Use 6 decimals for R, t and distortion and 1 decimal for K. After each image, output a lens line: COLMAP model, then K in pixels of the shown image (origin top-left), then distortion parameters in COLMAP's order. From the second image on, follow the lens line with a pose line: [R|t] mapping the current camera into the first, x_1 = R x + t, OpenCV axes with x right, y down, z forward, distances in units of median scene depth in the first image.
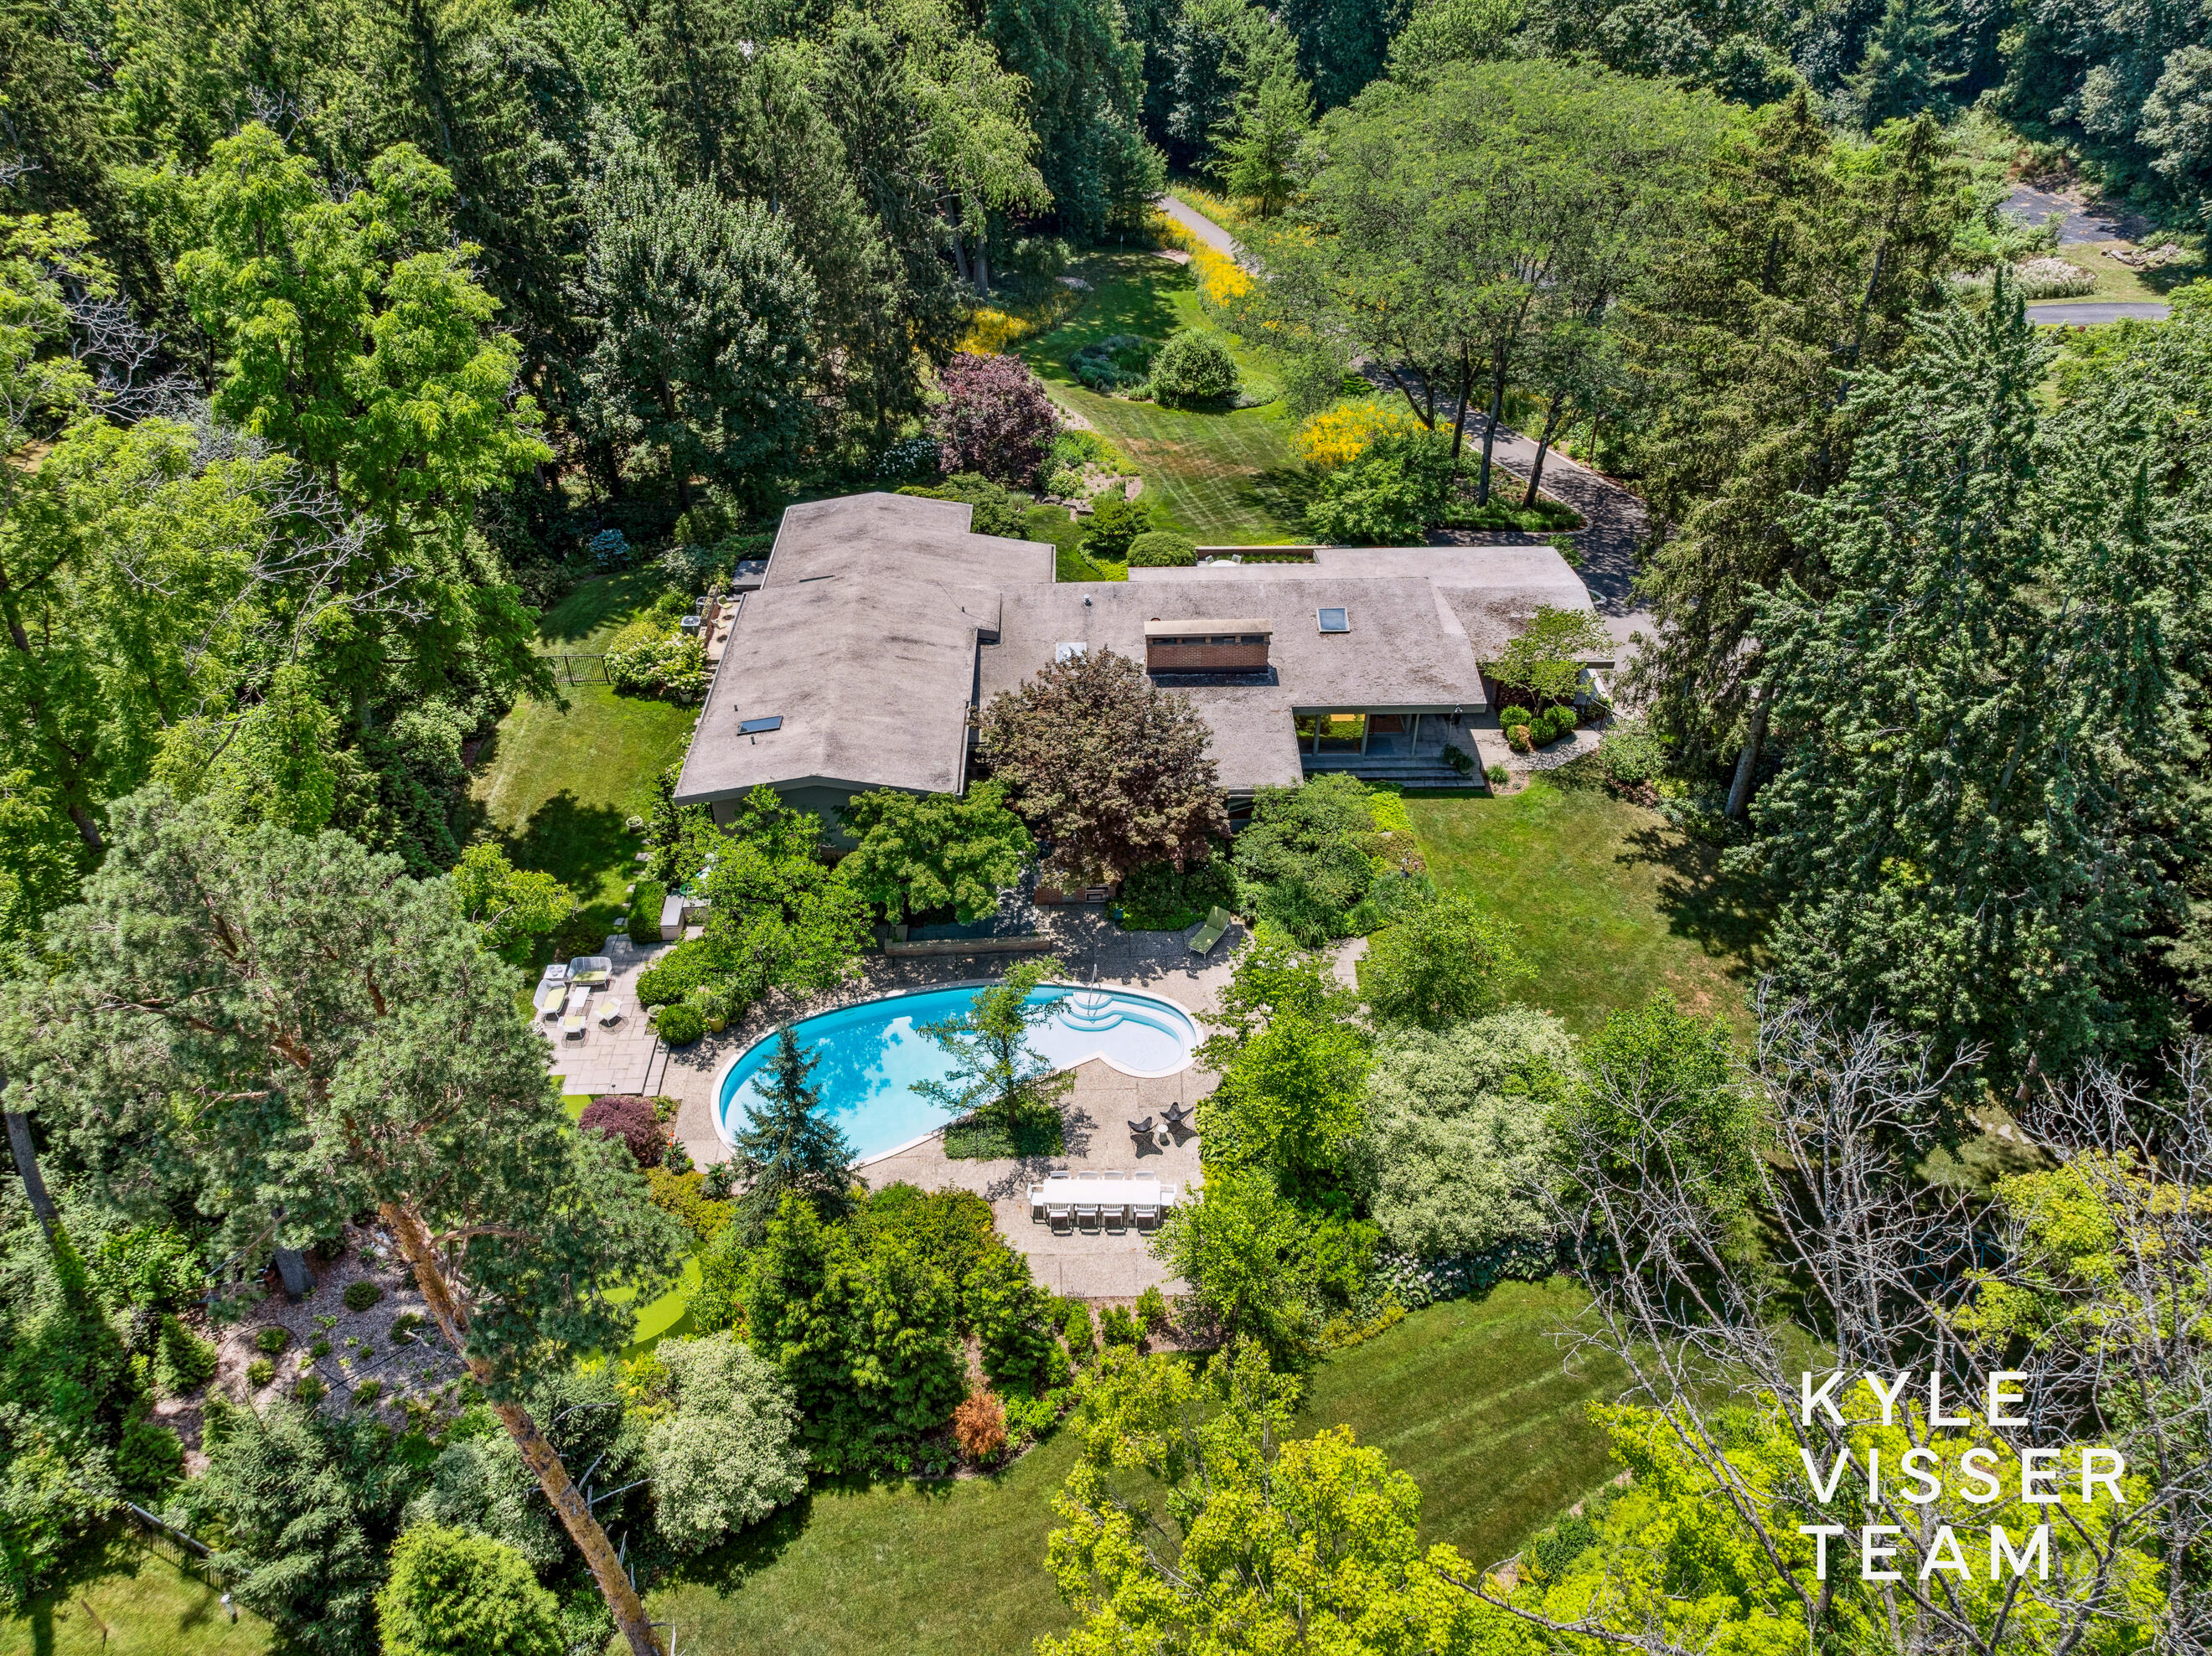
lens RADIAL K [[1570.8, 0, 1104.8], [0, 1570.8, 828.6], [0, 0, 1]] dist [-0.006866, -0.014665]
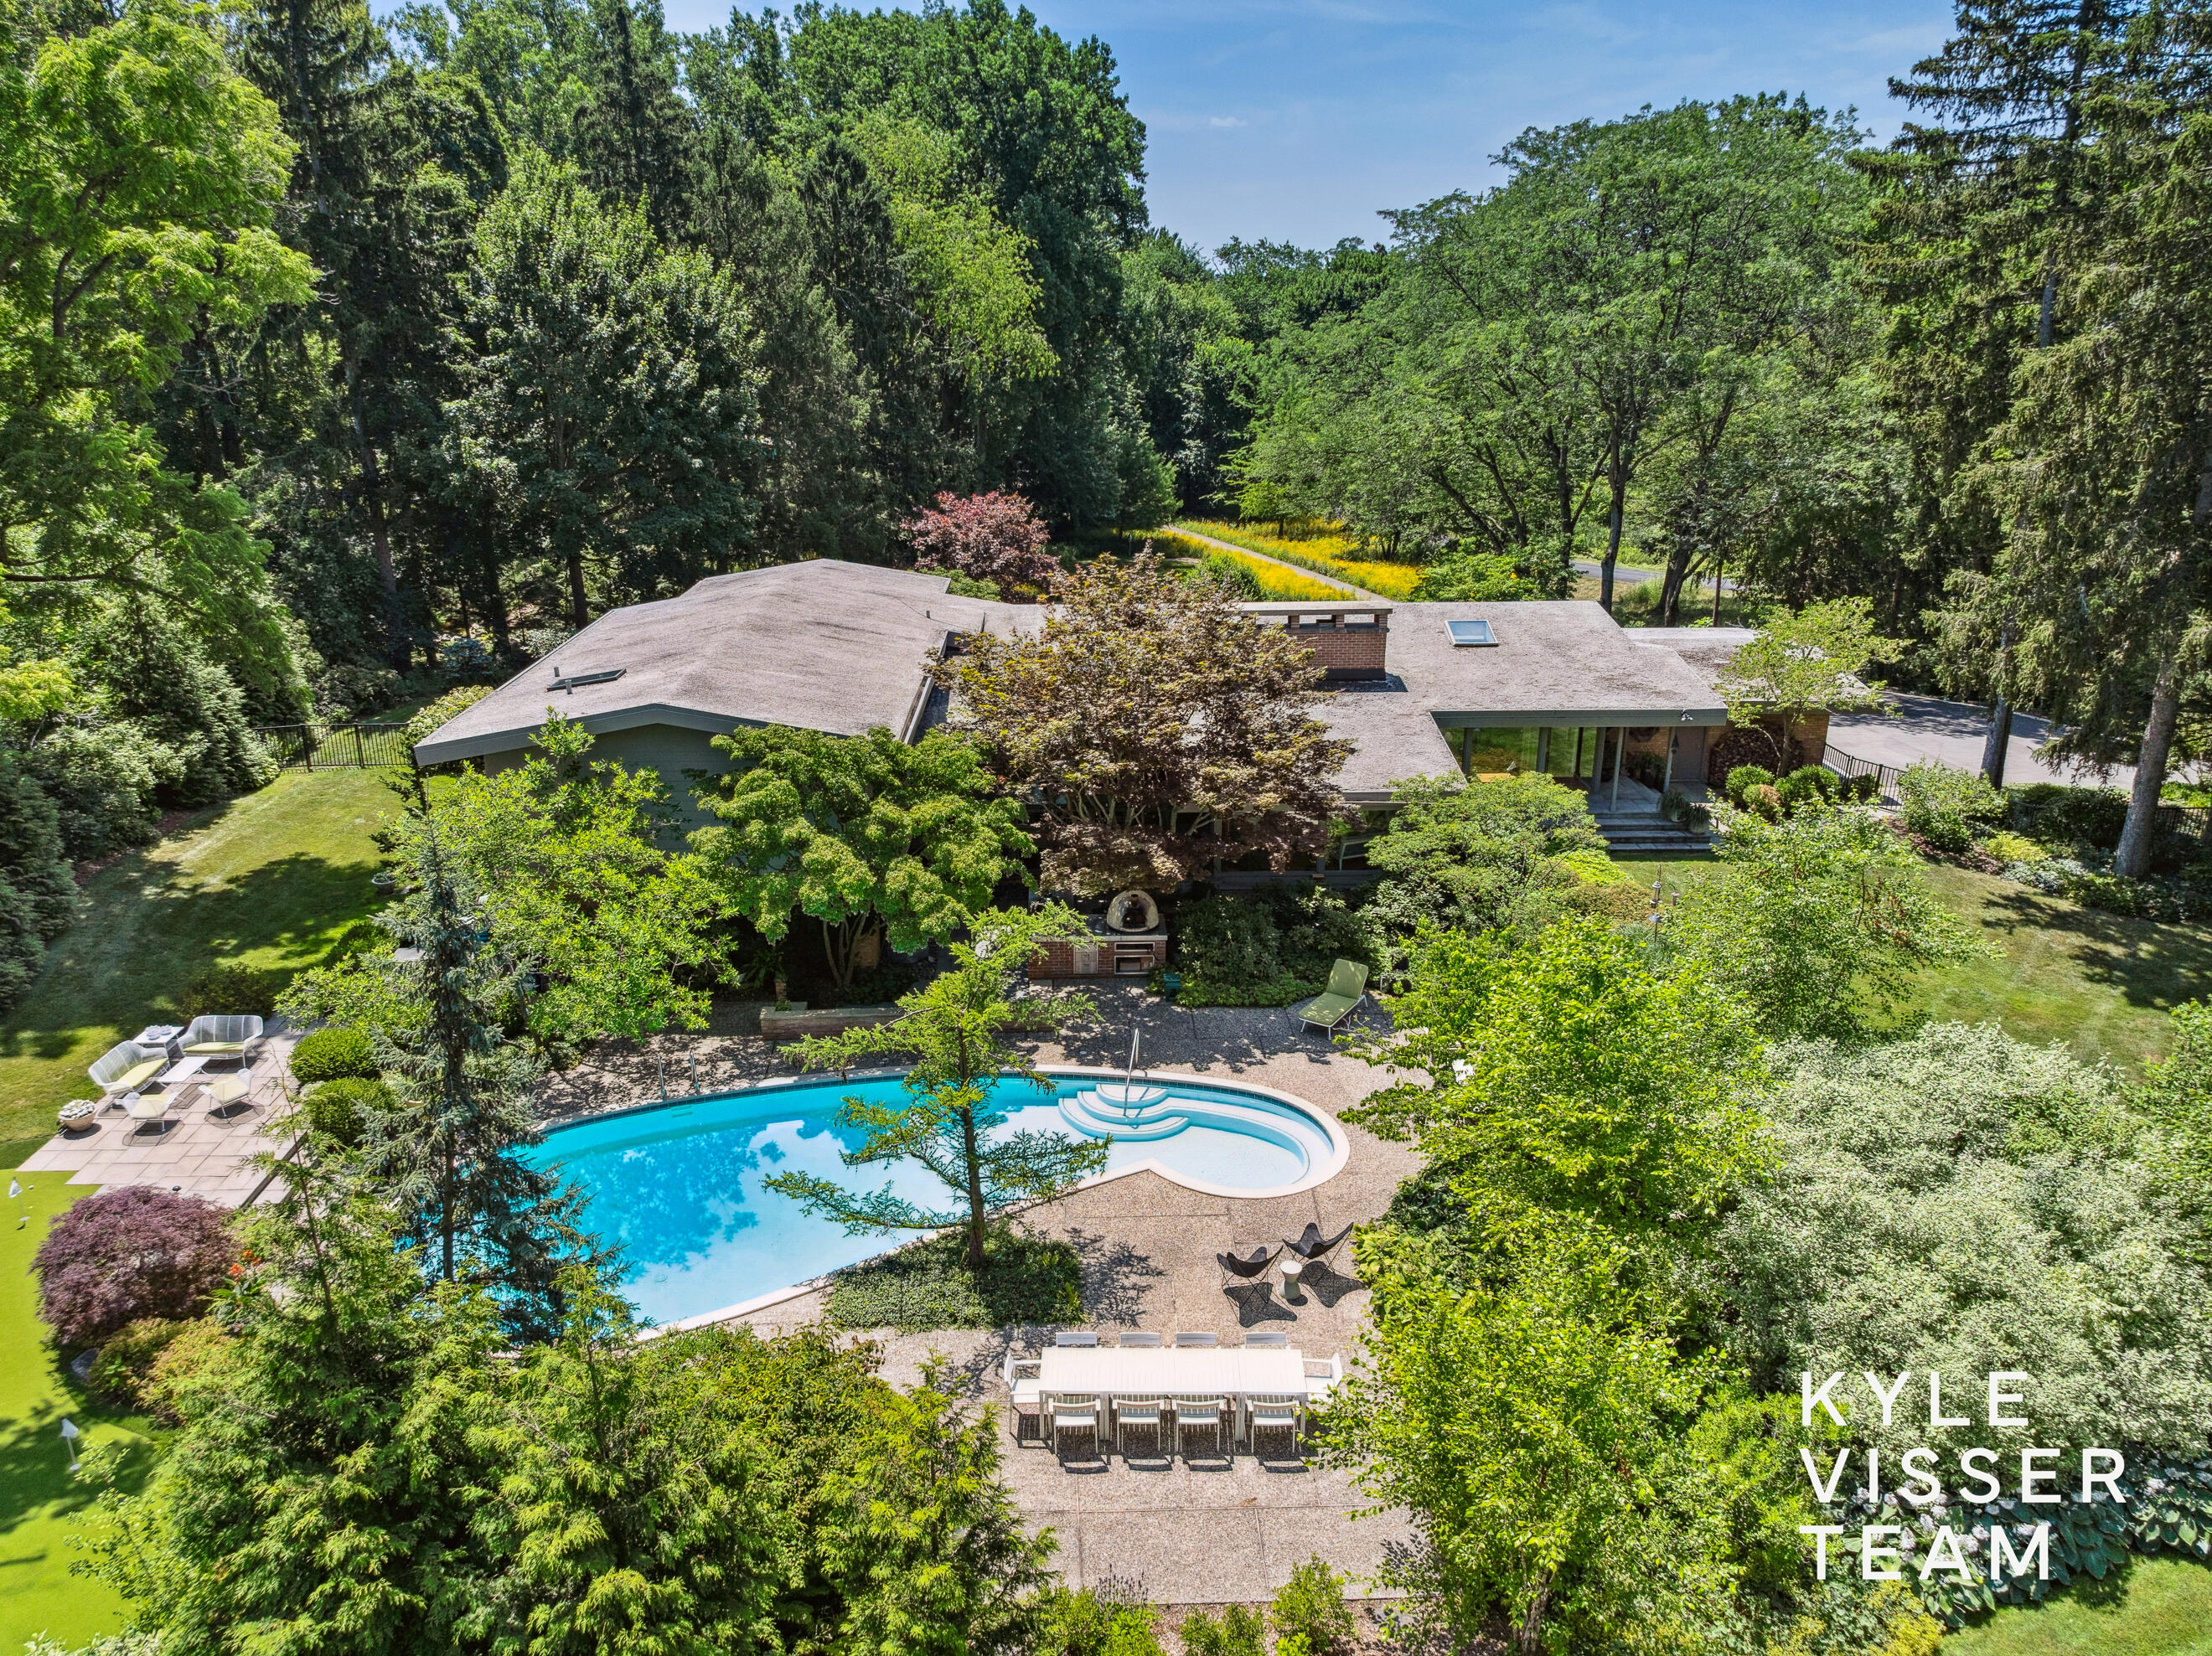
lens RADIAL K [[1570.8, 0, 1095.9], [0, 1570.8, 816.2], [0, 0, 1]] dist [-0.006866, -0.014665]
pose [[0.999940, -0.008710, -0.006630, -0.017203], [0.006108, 0.946600, -0.322354, 0.199397], [0.009084, 0.322294, 0.946596, 0.464291]]
